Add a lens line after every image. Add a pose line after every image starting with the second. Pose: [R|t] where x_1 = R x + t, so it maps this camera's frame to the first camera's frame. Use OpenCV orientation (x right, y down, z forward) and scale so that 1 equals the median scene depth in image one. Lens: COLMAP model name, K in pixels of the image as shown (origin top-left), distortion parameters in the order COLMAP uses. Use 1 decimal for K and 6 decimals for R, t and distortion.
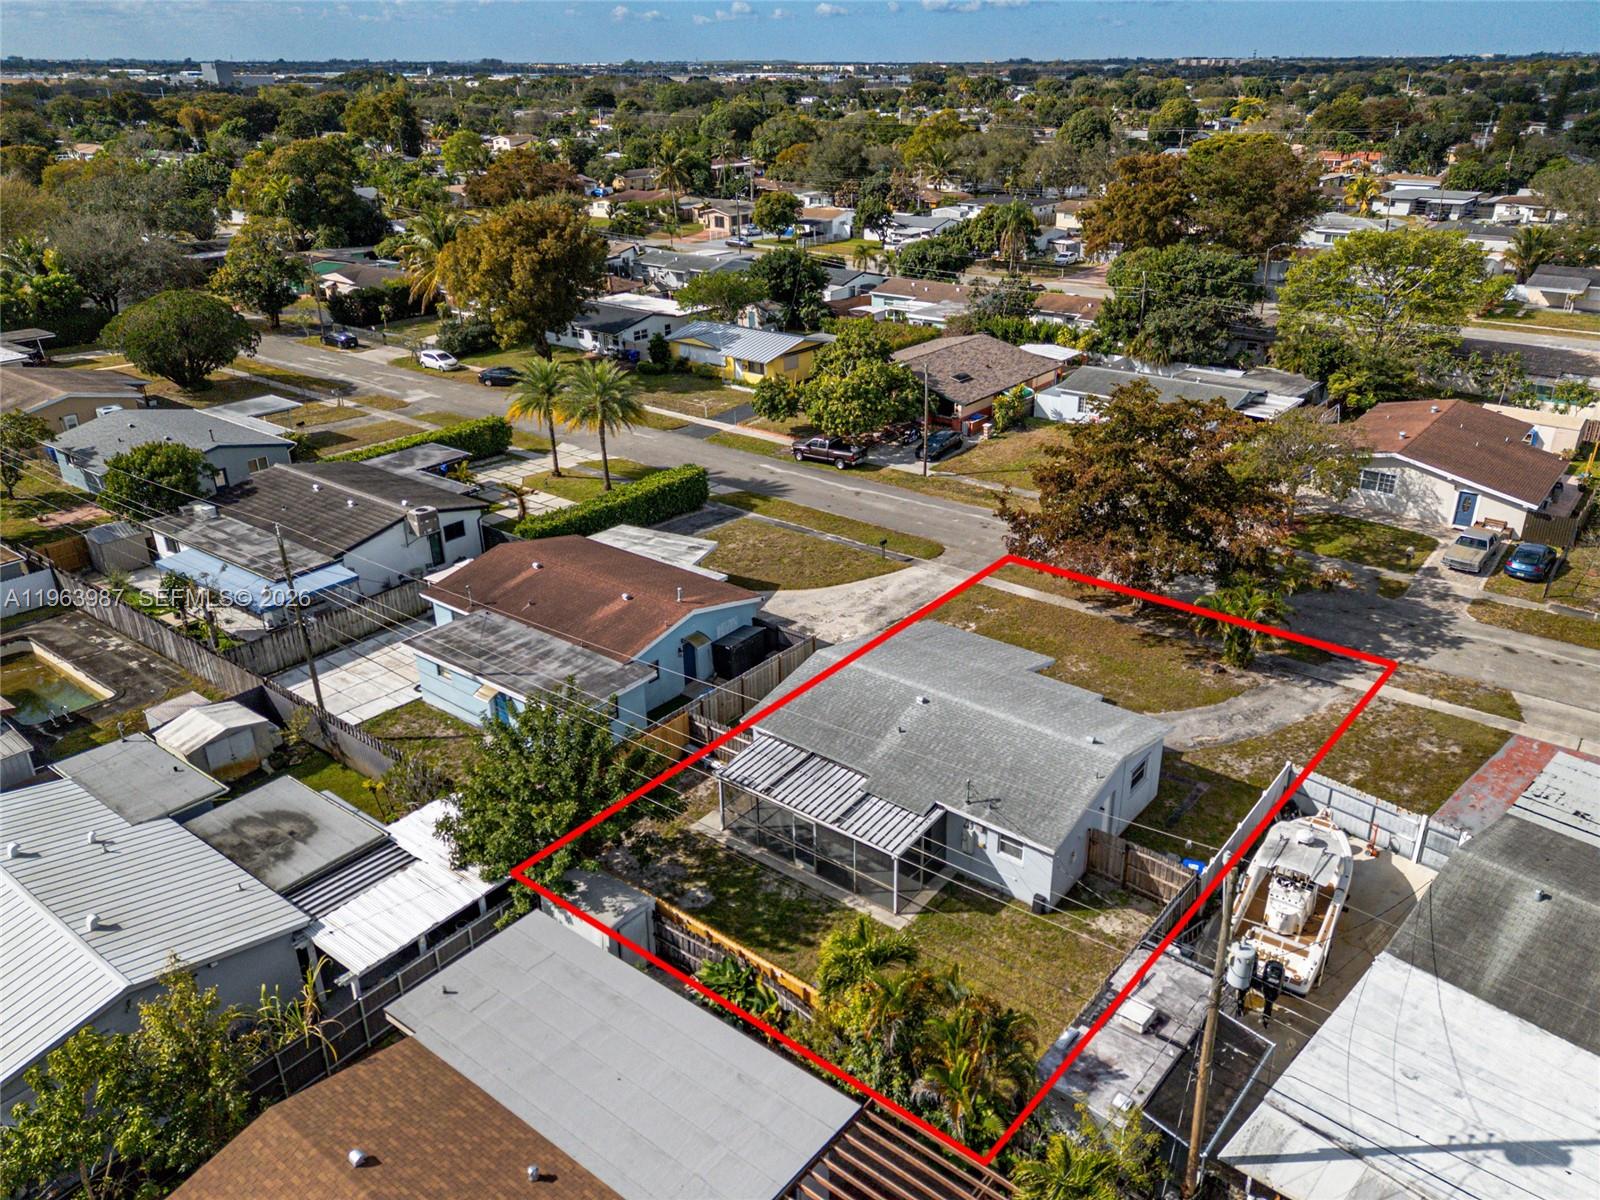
lens RADIAL K [[1195.1, 0, 800.4], [0, 1195.1, 608.4], [0, 0, 1]] dist [0.061401, -0.047083]
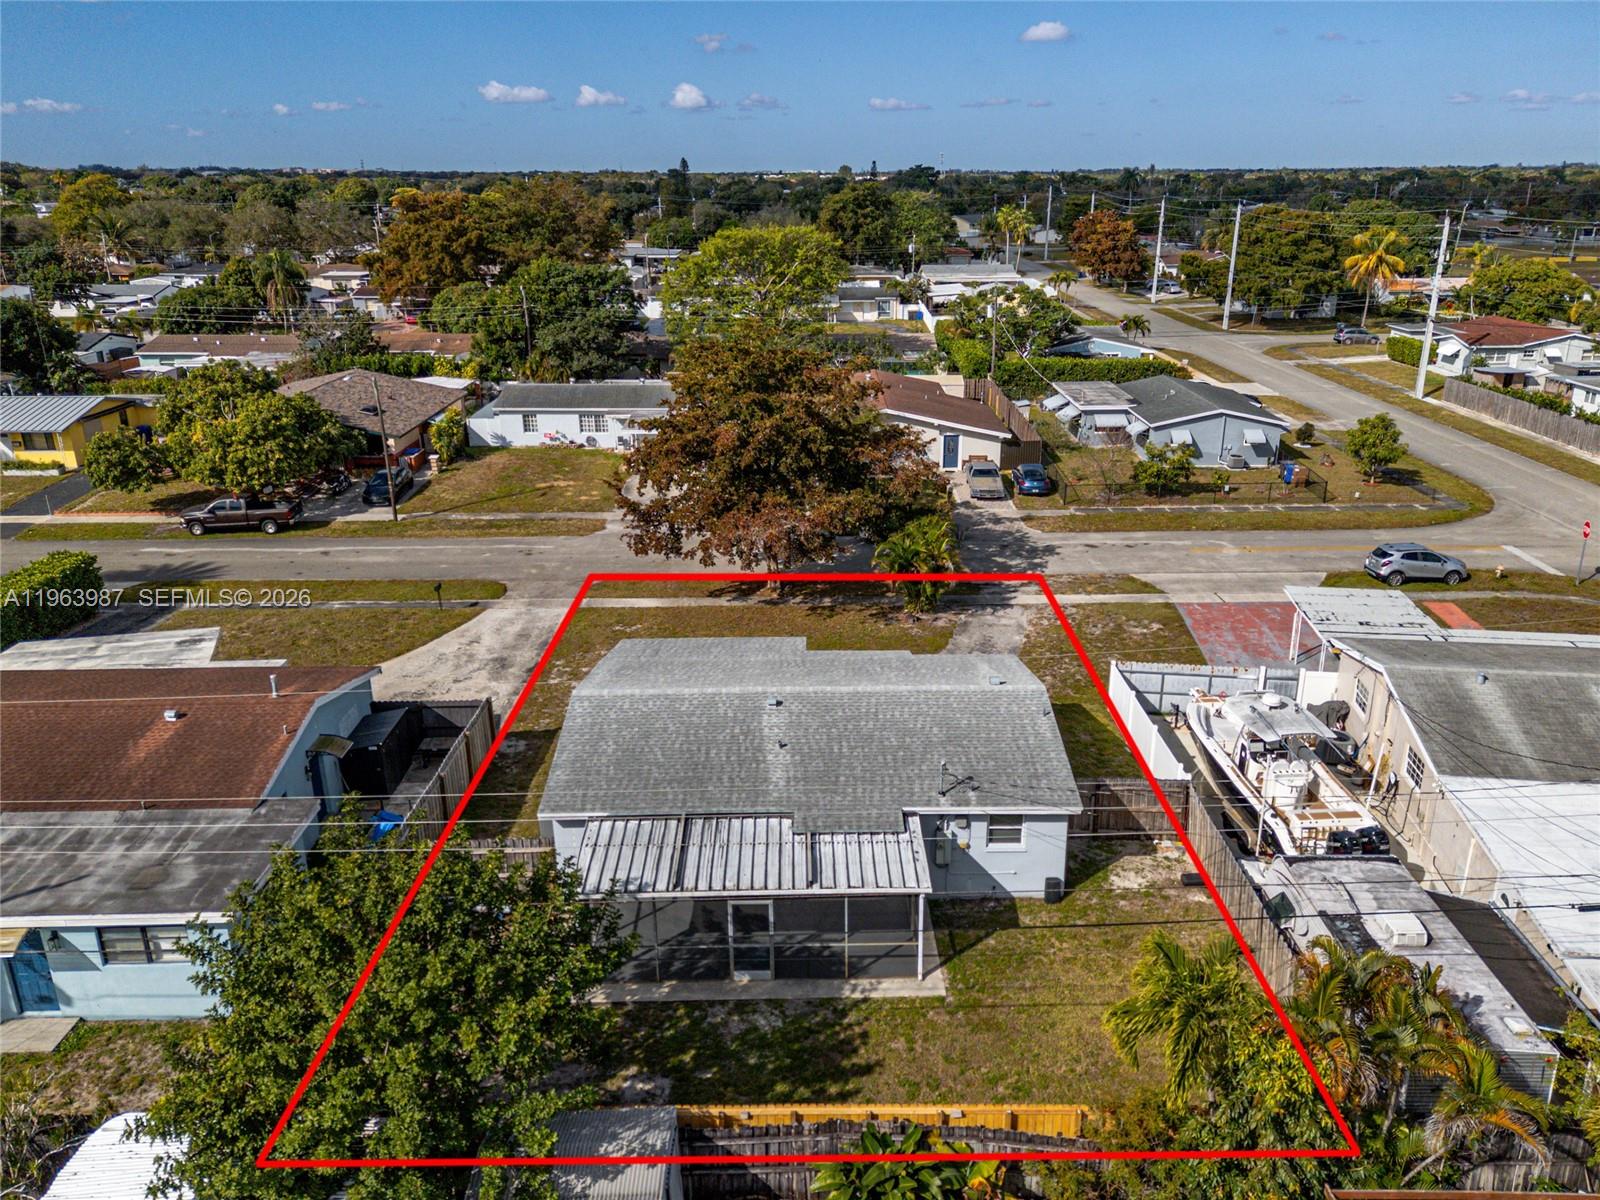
lens RADIAL K [[1195.1, 0, 853.9], [0, 1195.1, 594.3], [0, 0, 1]] dist [0.061401, -0.047083]
pose [[0.764907, -0.208951, 0.609309, -0.182781], [0.263164, 0.964751, 0.000476, 0.016221], [-0.587930, 0.159984, 0.792933, 0.240901]]
